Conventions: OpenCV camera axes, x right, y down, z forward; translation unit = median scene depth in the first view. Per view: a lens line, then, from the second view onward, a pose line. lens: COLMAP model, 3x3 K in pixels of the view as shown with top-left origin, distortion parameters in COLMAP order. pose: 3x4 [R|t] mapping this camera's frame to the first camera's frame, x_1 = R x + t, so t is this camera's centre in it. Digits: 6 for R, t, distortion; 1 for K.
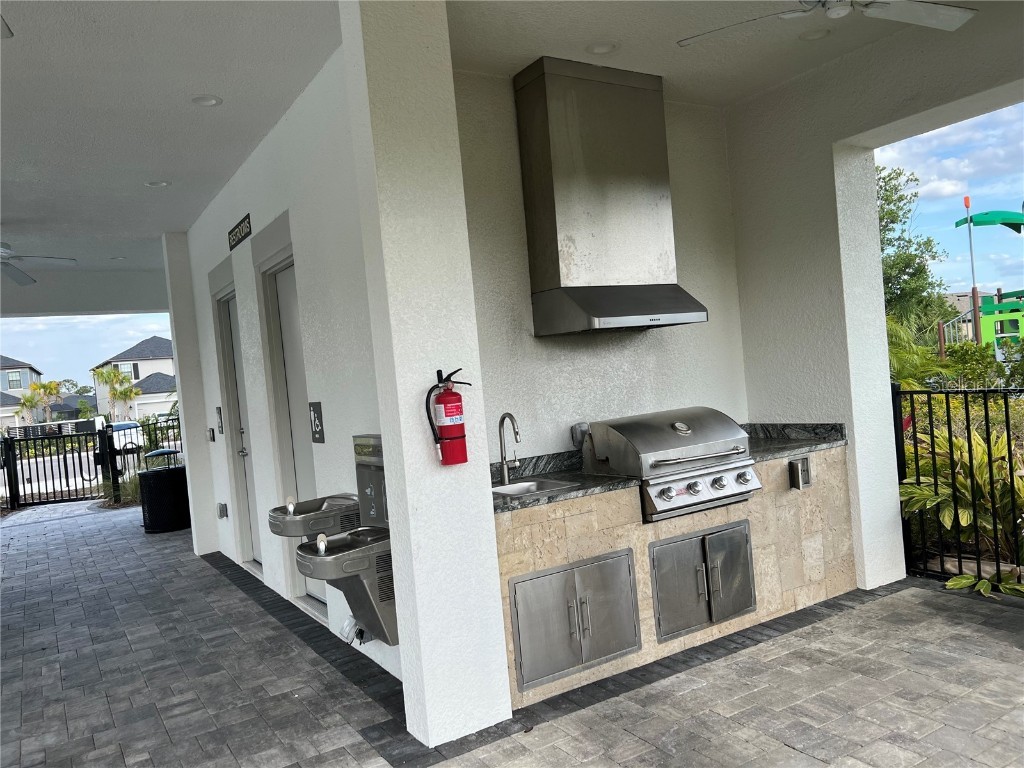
lens RADIAL K [[766.9, 0, 505.7], [0, 766.9, 403.5], [0, 0, 1]] dist [0.099295, -0.088136]
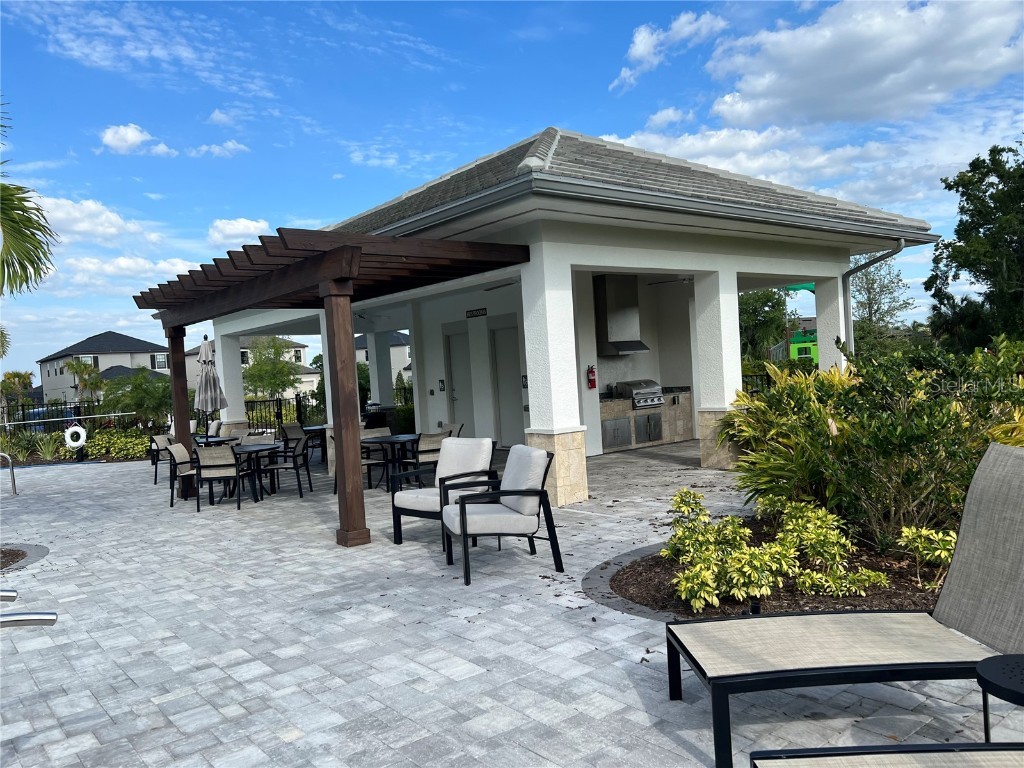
lens RADIAL K [[785.4, 0, 512.0], [0, 785.4, 384.0], [0, 0, 1]] dist [0.004394, -0.006978]
pose [[0.991113, 0.024135, 0.130816, -0.749860], [-0.020149, 0.999294, -0.031712, 0.142836], [-0.131489, 0.028795, 0.990899, -2.217612]]
